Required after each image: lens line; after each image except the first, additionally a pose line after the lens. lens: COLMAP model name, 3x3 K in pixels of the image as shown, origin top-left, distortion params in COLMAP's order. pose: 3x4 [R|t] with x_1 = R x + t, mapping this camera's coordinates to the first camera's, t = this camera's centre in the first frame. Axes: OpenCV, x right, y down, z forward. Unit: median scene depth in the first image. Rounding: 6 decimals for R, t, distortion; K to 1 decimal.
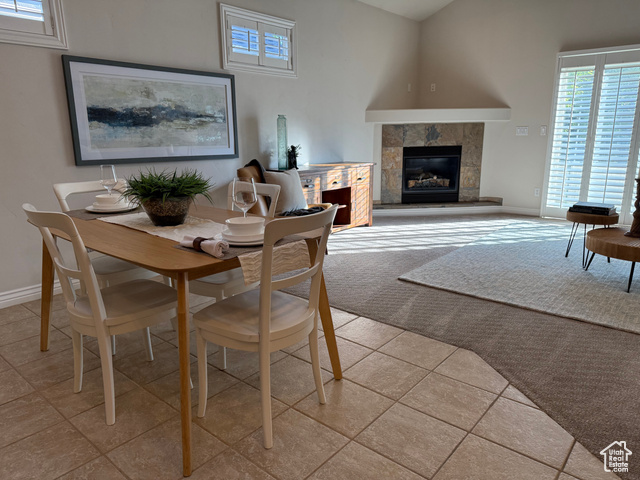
lens RADIAL K [[446.0, 0, 317.9], [0, 446.0, 242.4], [0, 0, 1]] dist [0.101067, -0.148257]
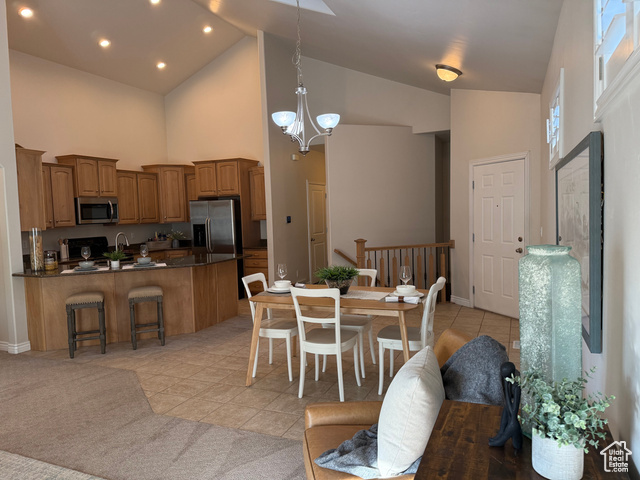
lens RADIAL K [[448.8, 0, 316.8], [0, 448.8, 239.1], [0, 0, 1]] dist [0.062426, -0.065694]
pose [[-0.956656, 0.059542, -0.285068, 0.106383], [-0.025189, 0.958289, 0.284690, -0.313831], [0.290128, 0.279531, -0.915253, 1.051708]]
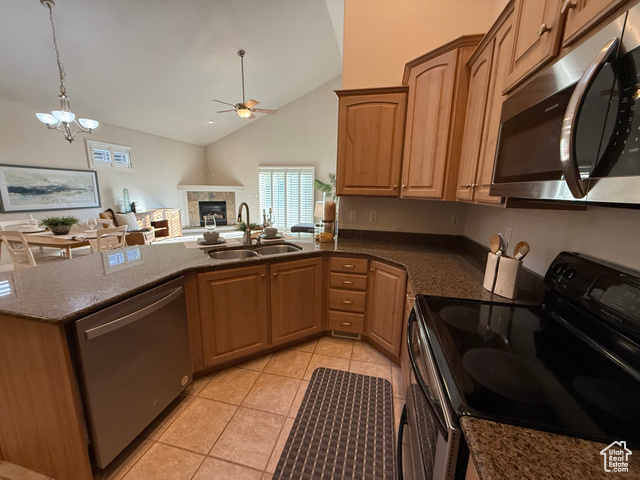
lens RADIAL K [[256.4, 0, 318.1], [0, 256.4, 238.9], [0, 0, 1]] dist [-0.000186, 0.000612]
pose [[0.888065, -0.060008, 0.455786, 0.148691], [0.079196, 0.996591, -0.023097, 0.061348], [-0.452846, 0.056608, 0.889790, -0.474062]]
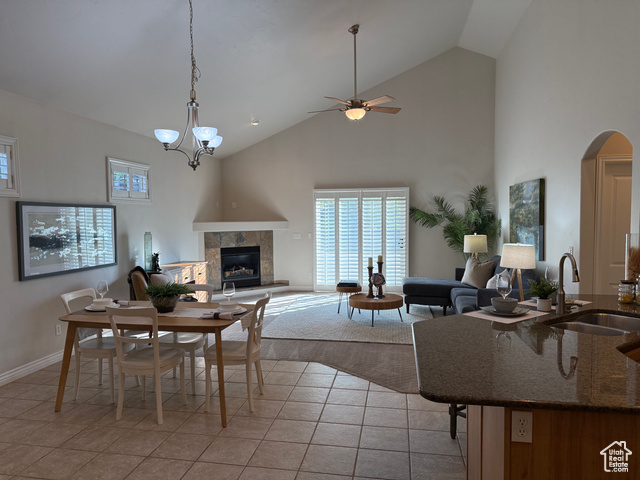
lens RADIAL K [[446.0, 0, 317.9], [0, 446.0, 242.4], [0, 0, 1]] dist [0.101067, -0.148257]
pose [[0.859997, -0.025825, 0.509645, -0.290844], [0.119582, 0.981108, -0.152073, 0.013509], [-0.496090, 0.191727, 0.846839, -0.346177]]
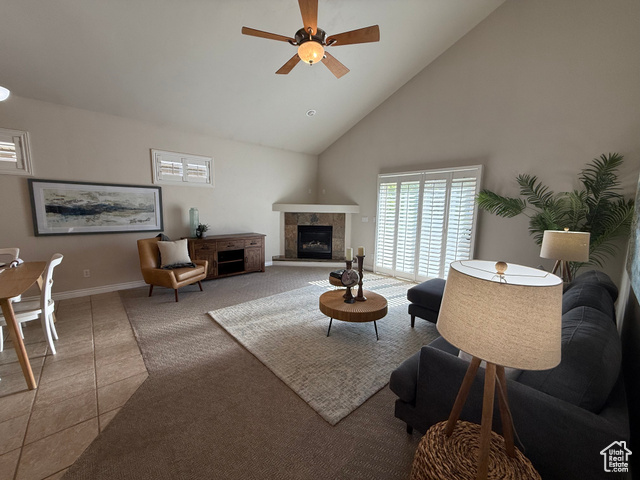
lens RADIAL K [[254.6, 0, 319.0], [0, 254.6, 240.1], [0, 0, 1]] dist [-0.001458, 0.000068]
pose [[0.991680, 0.044525, -0.120782, 0.462242], [-0.057267, 0.992909, -0.104172, -0.072211], [0.115288, 0.110222, 0.987198, 0.076692]]
